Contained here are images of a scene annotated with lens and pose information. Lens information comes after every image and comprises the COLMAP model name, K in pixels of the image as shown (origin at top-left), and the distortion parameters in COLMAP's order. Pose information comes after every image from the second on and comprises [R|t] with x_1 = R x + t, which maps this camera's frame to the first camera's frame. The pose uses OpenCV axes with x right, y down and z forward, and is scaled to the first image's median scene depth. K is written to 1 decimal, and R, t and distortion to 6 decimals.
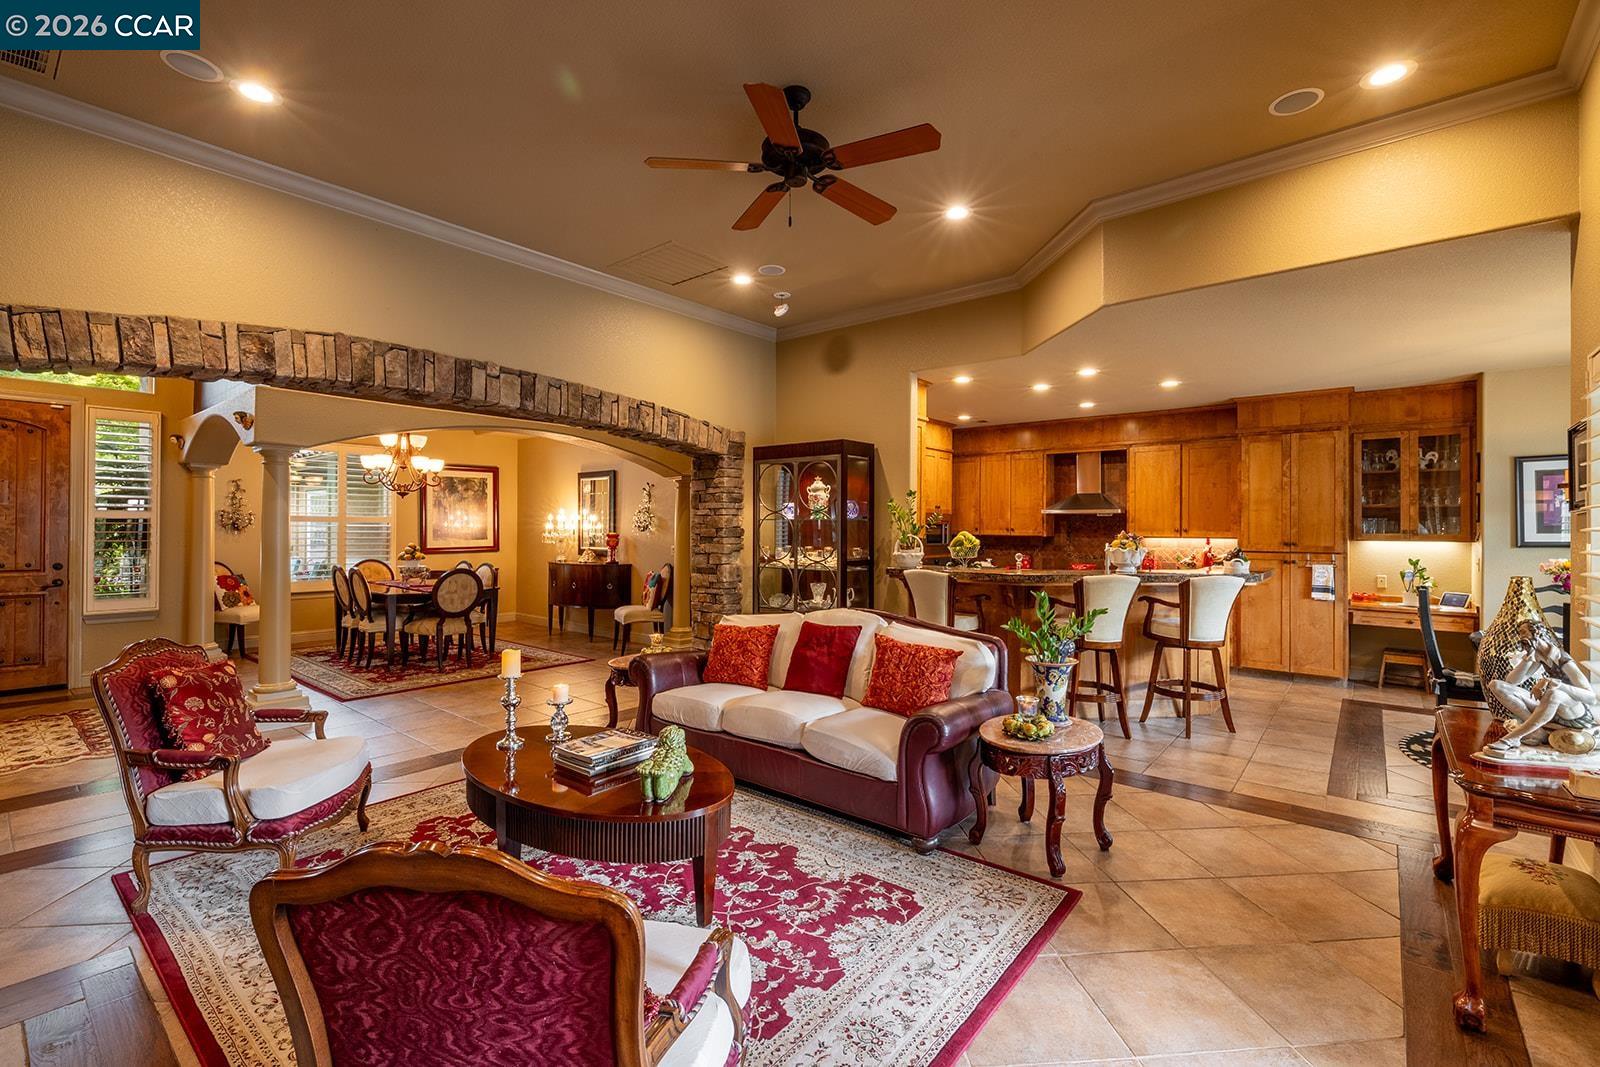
lens RADIAL K [[702.4, 0, 797.0], [0, 702.4, 524.9], [0, 0, 1]] dist [-0.012383, 0.003297]
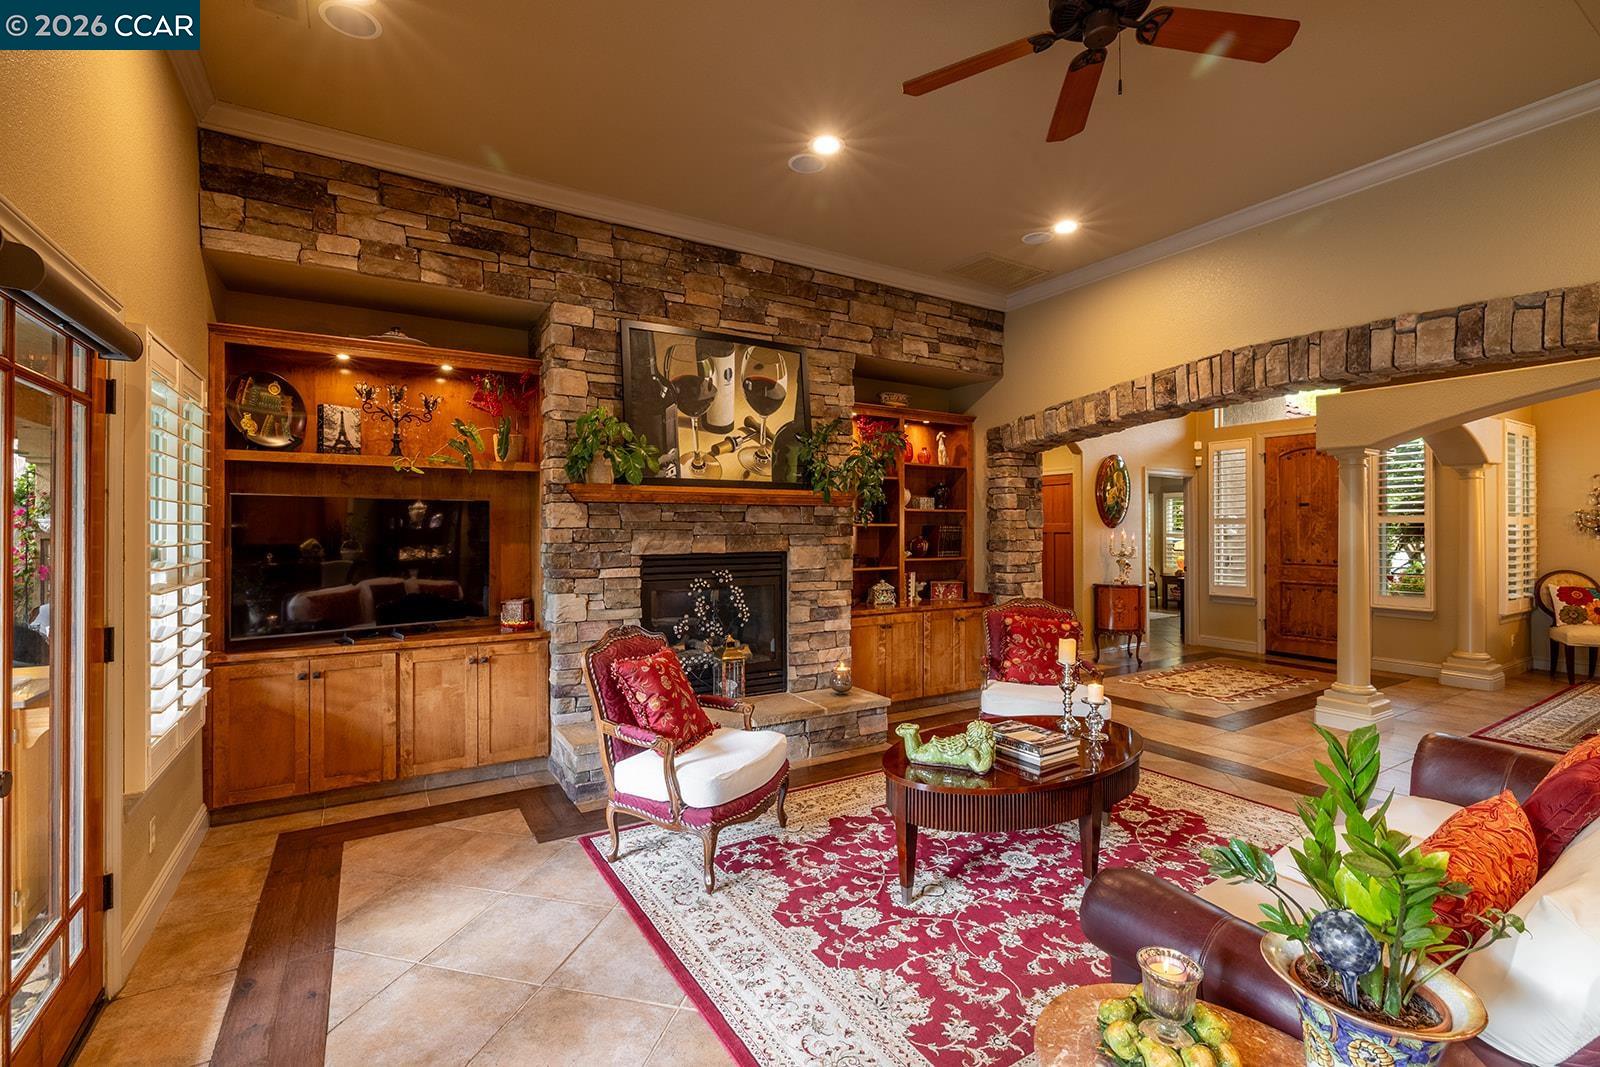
lens RADIAL K [[702.4, 0, 797.0], [0, 702.4, 524.9], [0, 0, 1]] dist [-0.012383, 0.003297]
pose [[-0.324575, -0.012099, -0.945783, 0.783060], [0.002987, 0.999900, -0.013816, 0.012943], [0.945855, -0.007310, -0.324506, 0.963605]]
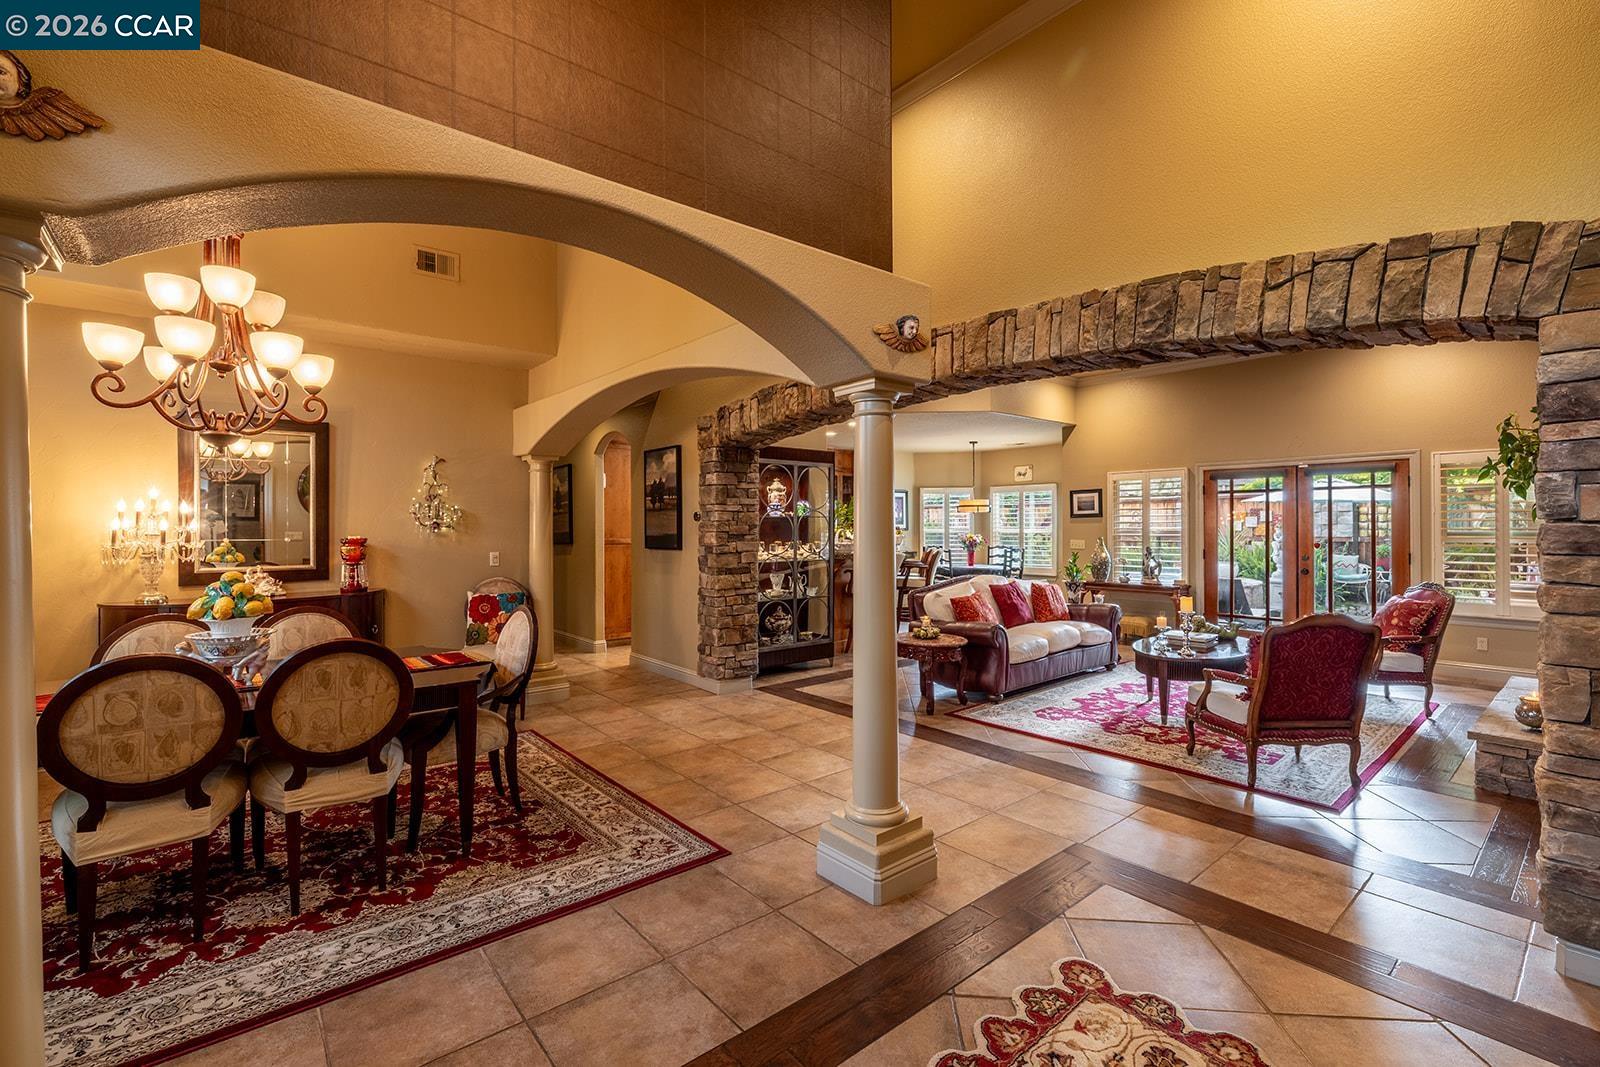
lens RADIAL K [[702.4, 0, 797.0], [0, 702.4, 524.9], [0, 0, 1]] dist [-0.012383, 0.003297]
pose [[0.177342, -0.006482, 0.984128, -2.224515], [0.000652, 0.999979, 0.006469, -0.004001], [-0.984149, -0.000506, 0.177342, 1.627351]]
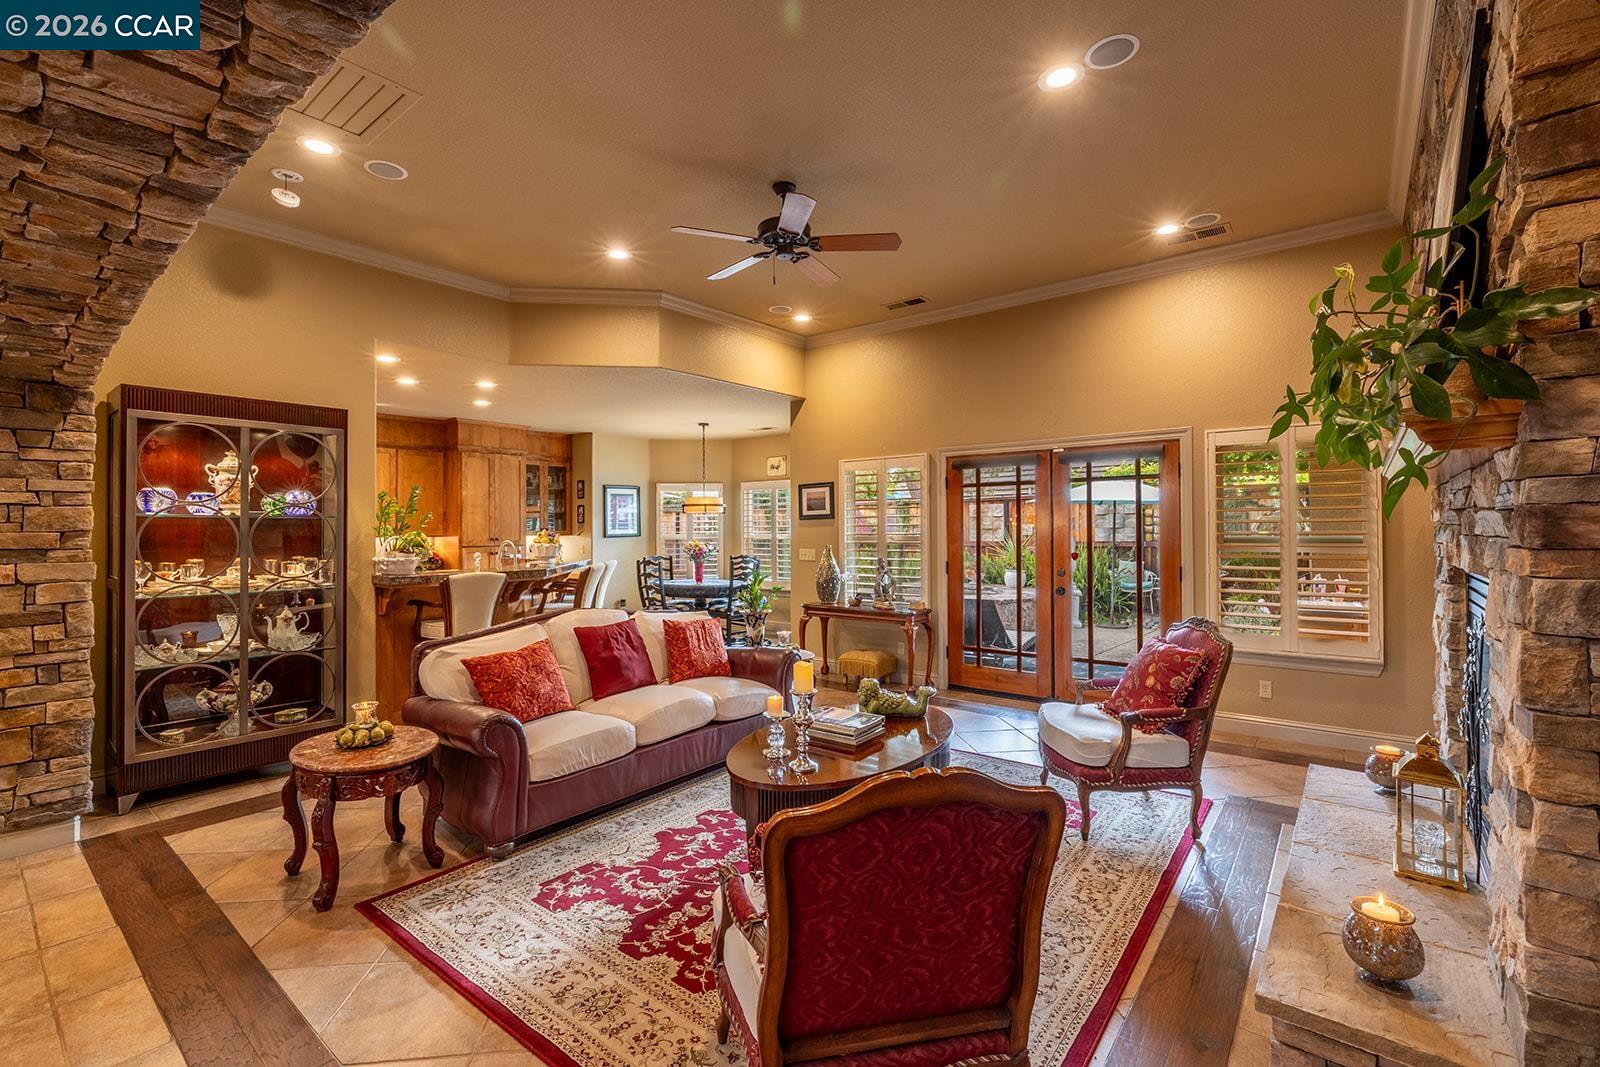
lens RADIAL K [[702.4, 0, 797.0], [0, 702.4, 524.9], [0, 0, 1]] dist [-0.012383, 0.003297]
pose [[-0.019378, -0.000441, 0.999812, -1.319800], [0.001346, 0.999999, 0.000467, 0.001540], [-0.999811, 0.001355, -0.019377, 1.031944]]
